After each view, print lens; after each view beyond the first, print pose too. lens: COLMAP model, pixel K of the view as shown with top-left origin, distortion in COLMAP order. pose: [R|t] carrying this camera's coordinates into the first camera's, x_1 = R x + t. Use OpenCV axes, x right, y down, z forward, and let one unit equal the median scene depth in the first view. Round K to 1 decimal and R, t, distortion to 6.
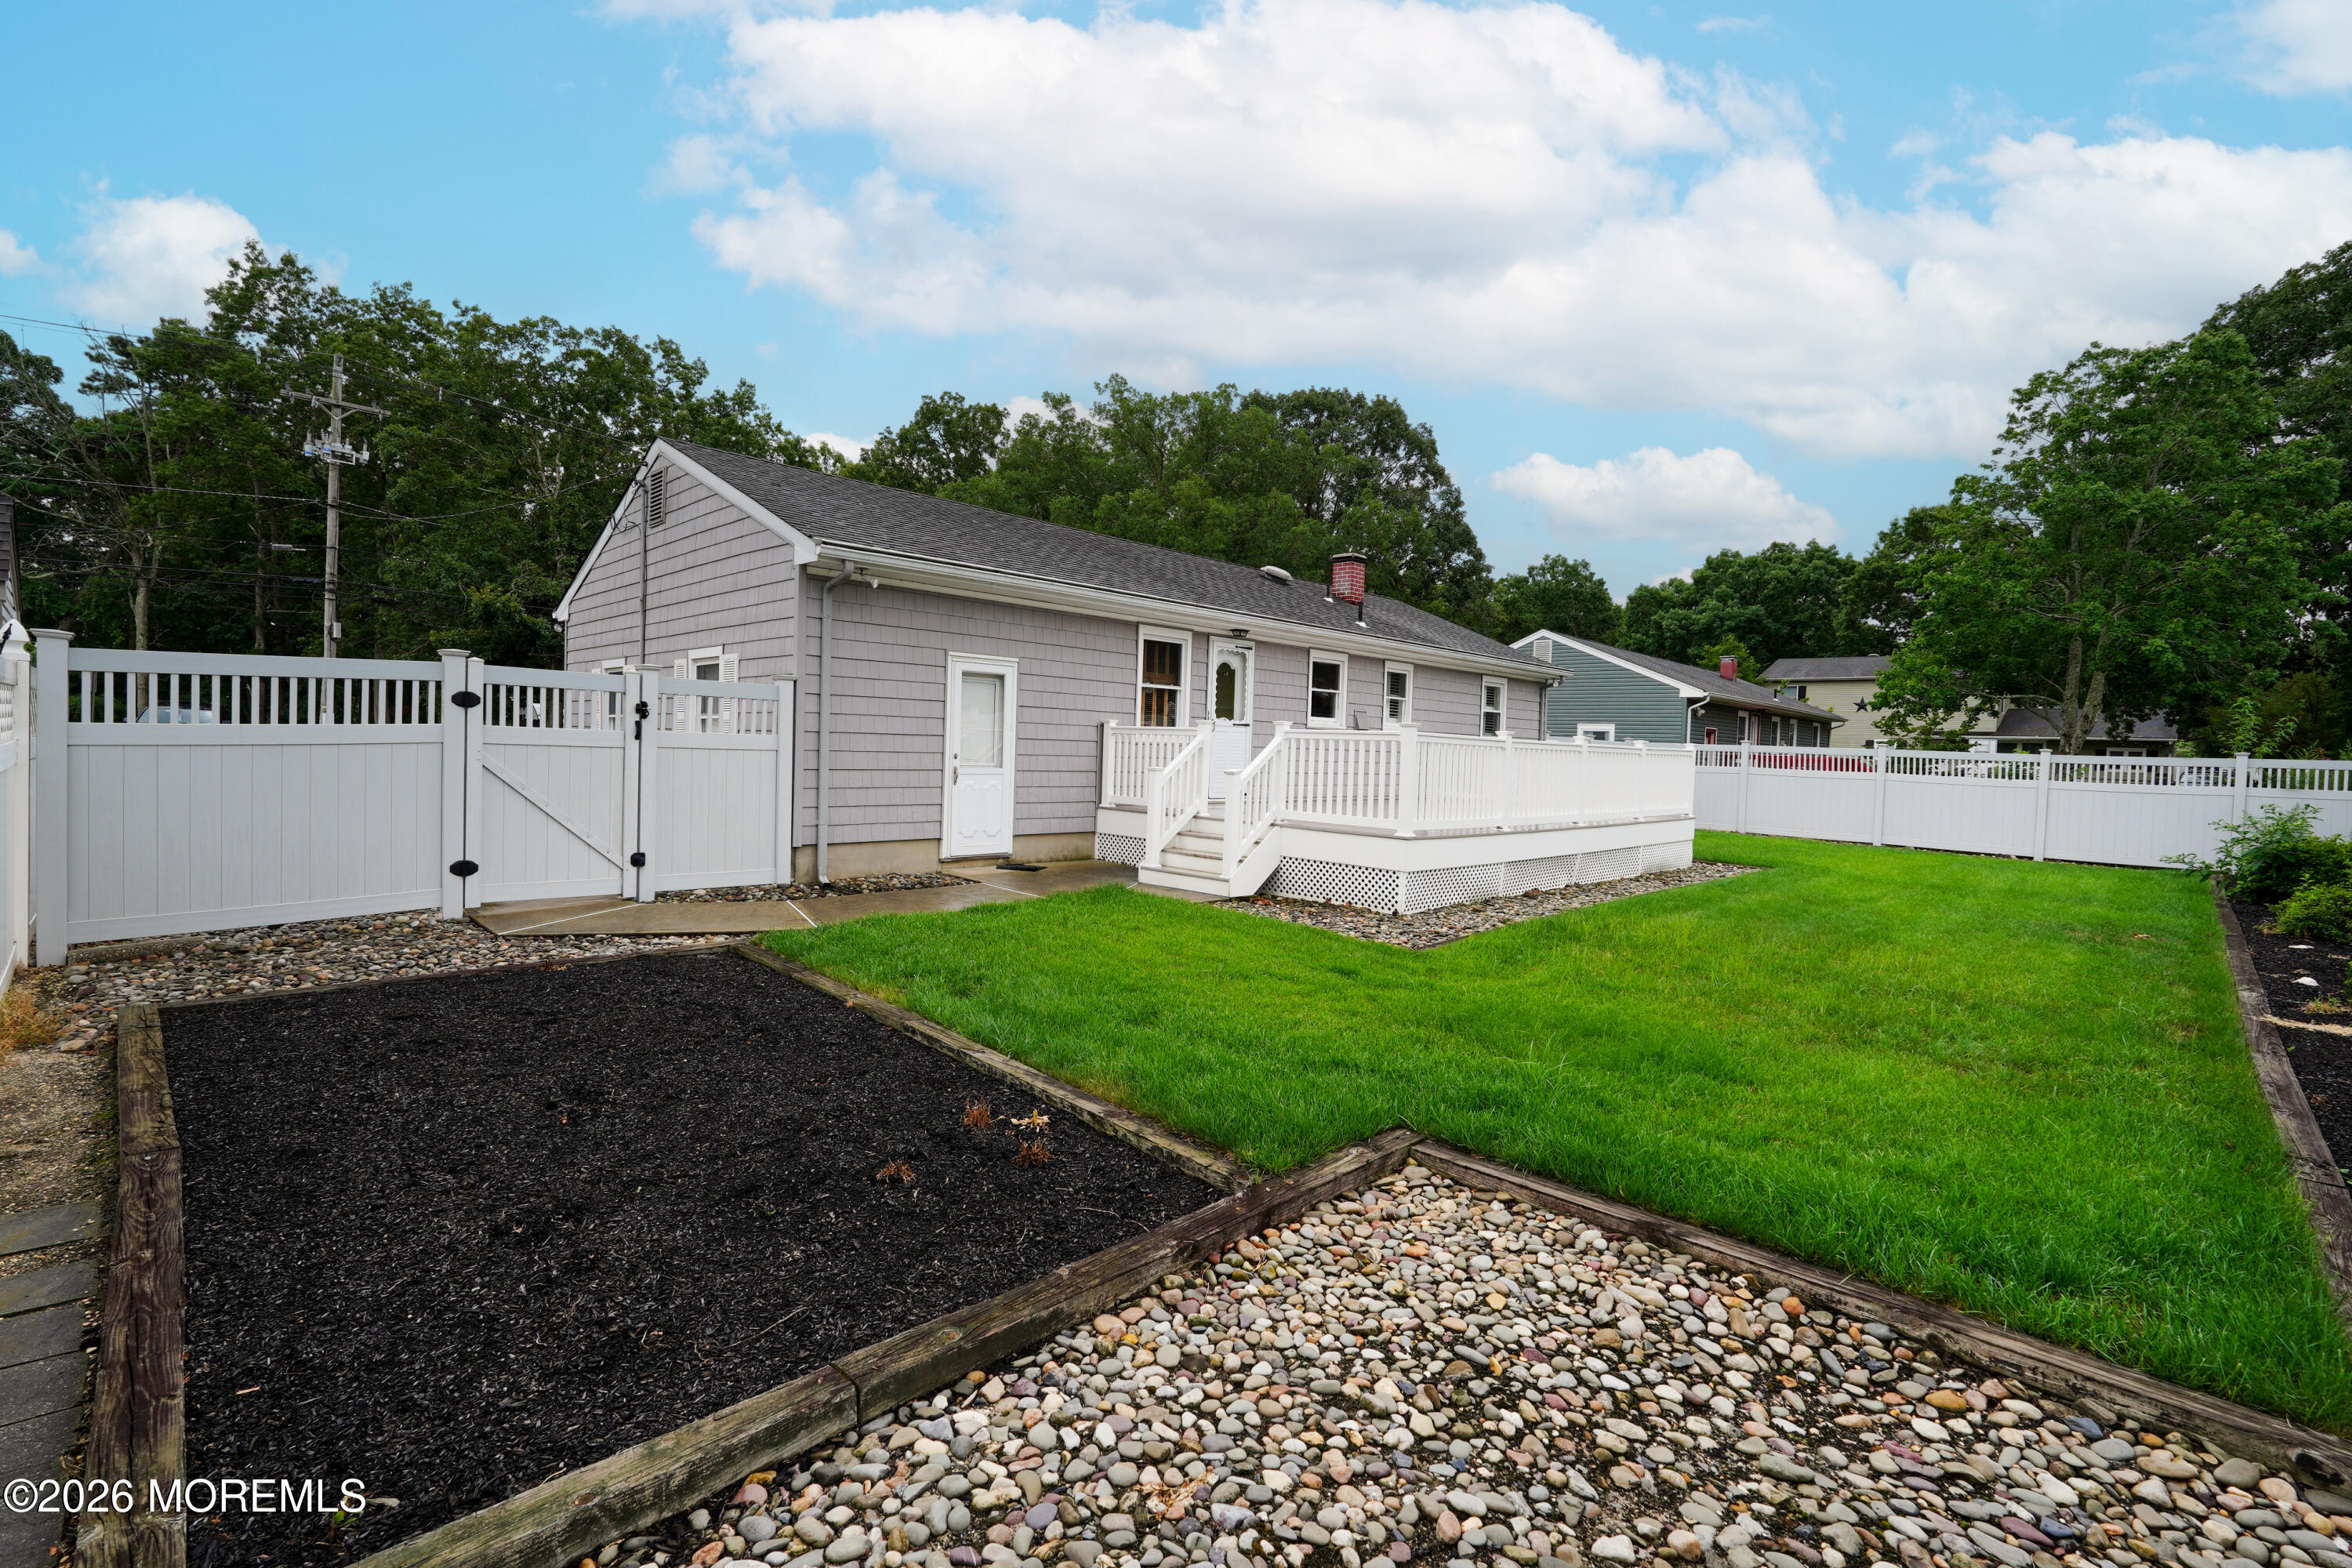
lens RADIAL K [[1065.4, 0, 1172.3], [0, 1065.4, 785.1], [0, 0, 1]] dist [-0.013988, 0.007389]
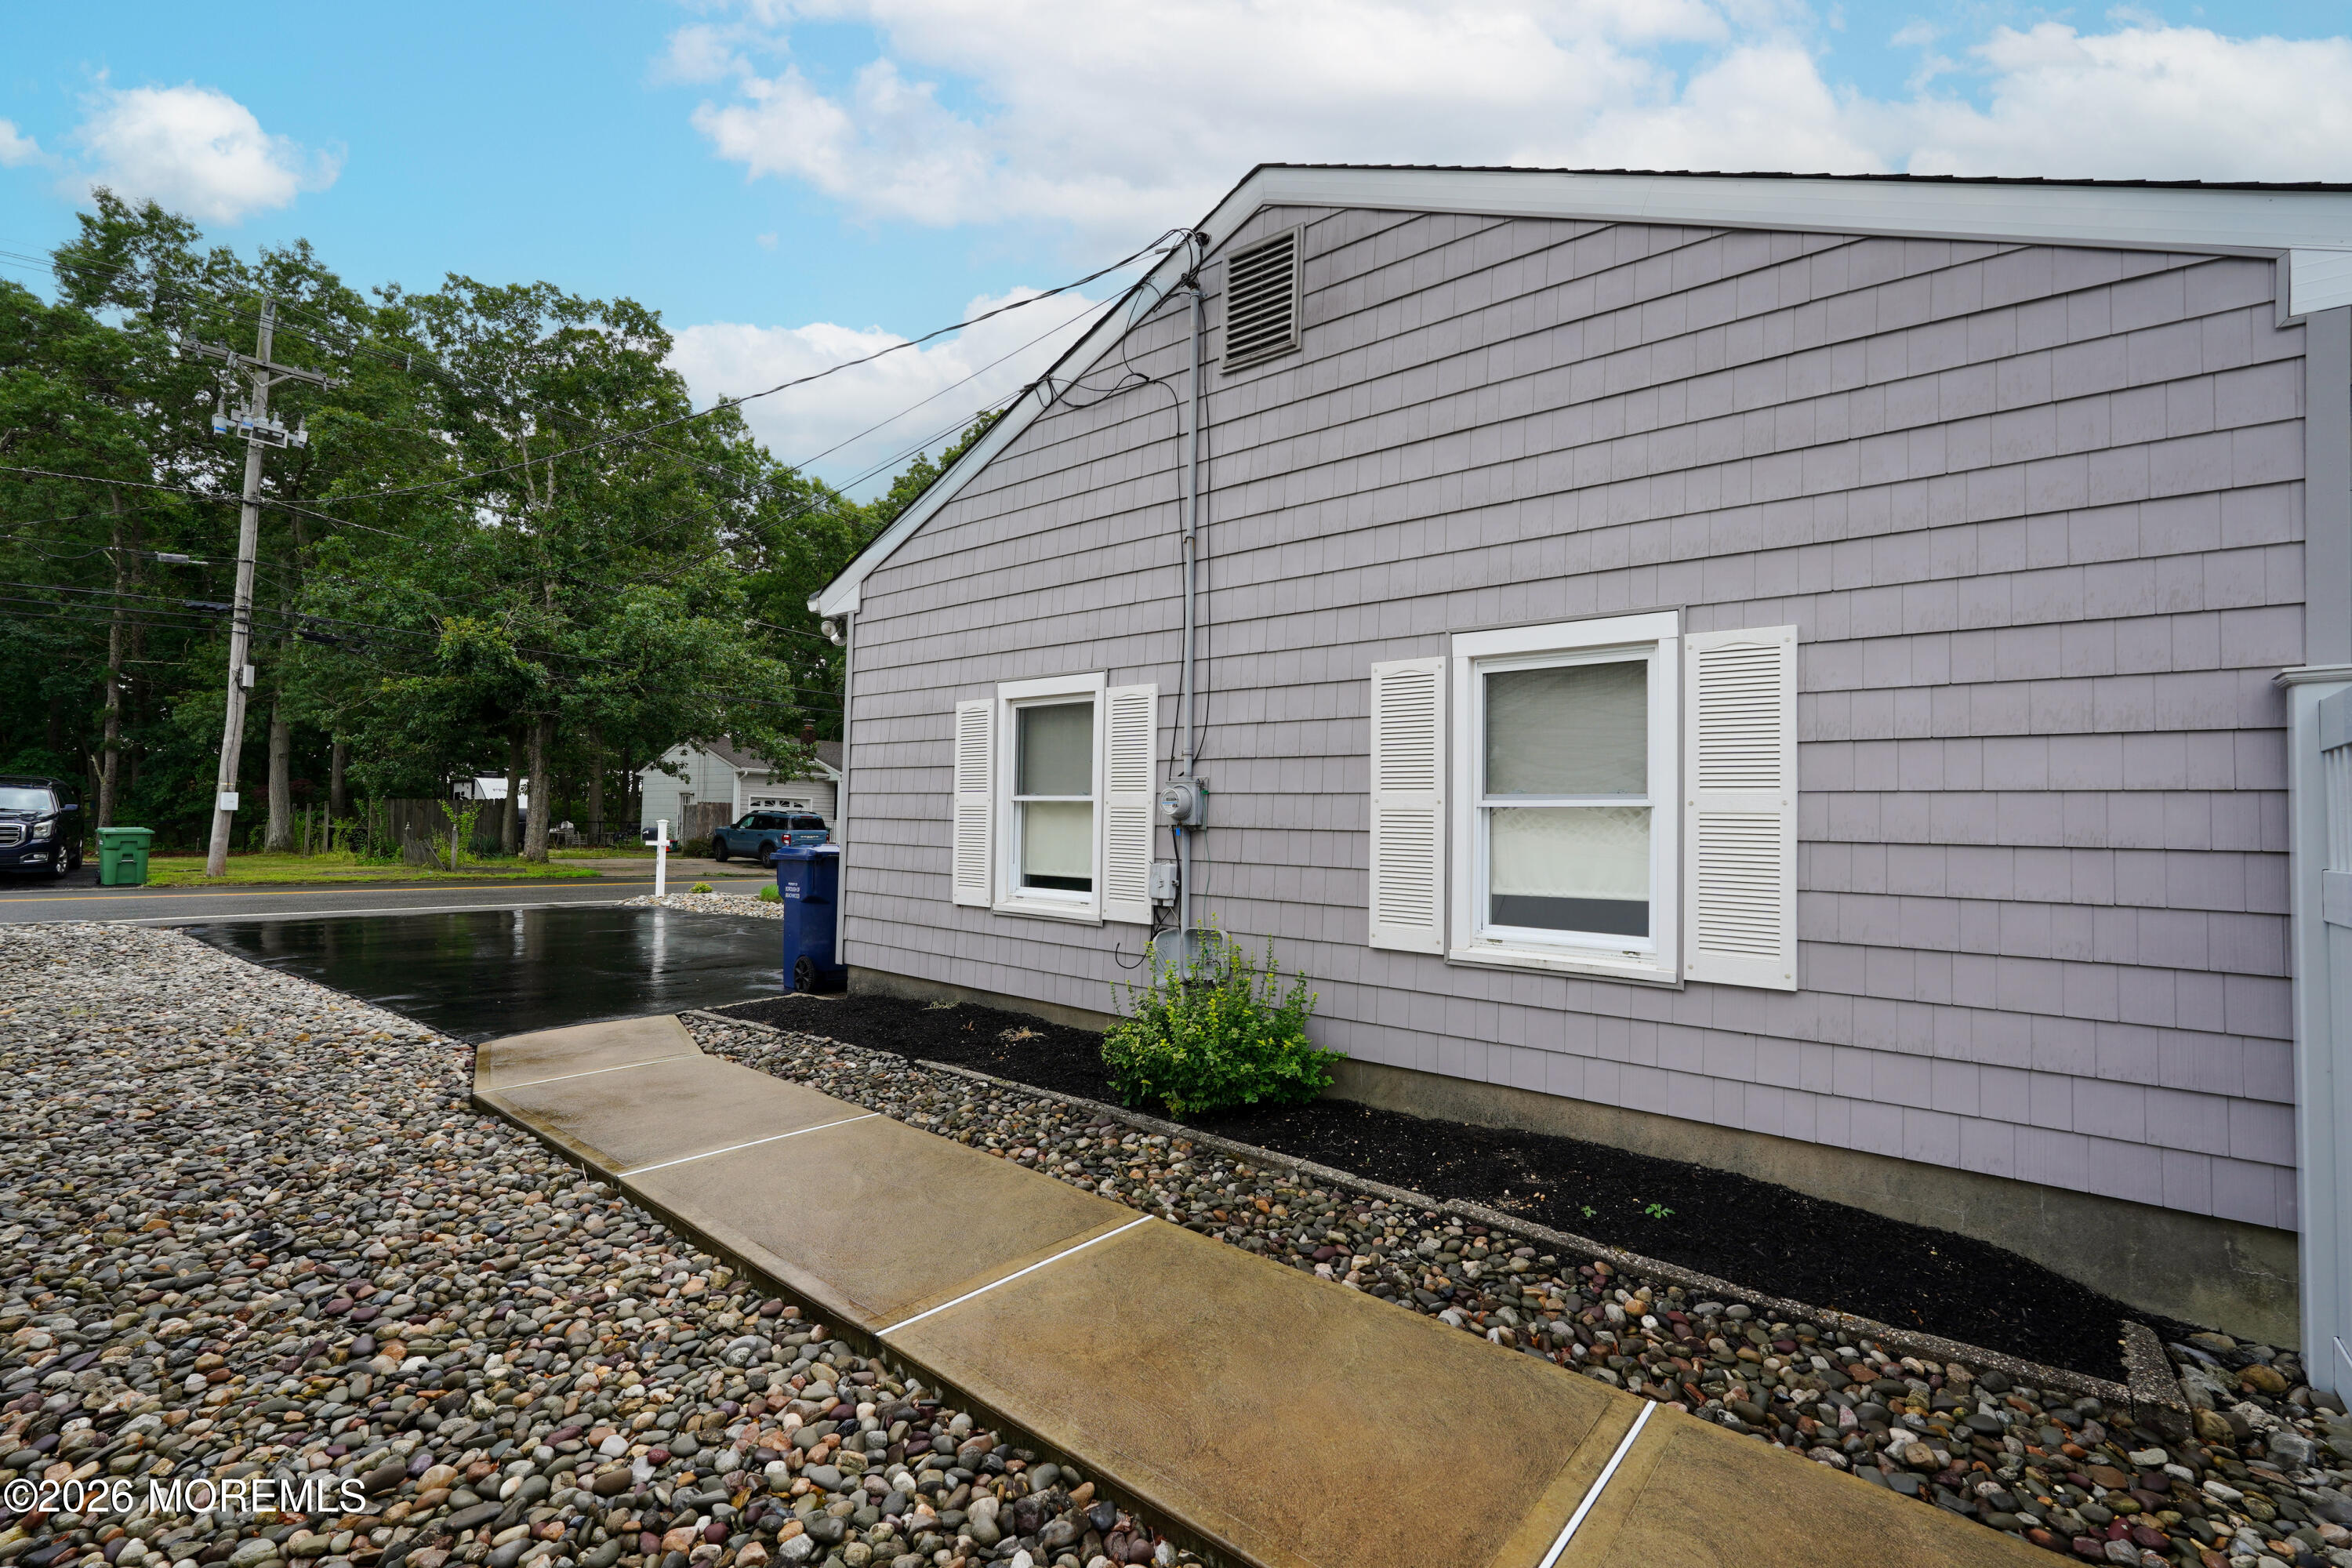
lens RADIAL K [[1065.4, 0, 1160.1], [0, 1065.4, 780.6], [0, 0, 1]] dist [-0.013988, 0.007389]
pose [[0.994641, -0.009794, 0.102926, -0.223800], [0.017671, 0.996959, -0.075896, -0.010973], [-0.101869, 0.077308, 0.991789, 0.211931]]
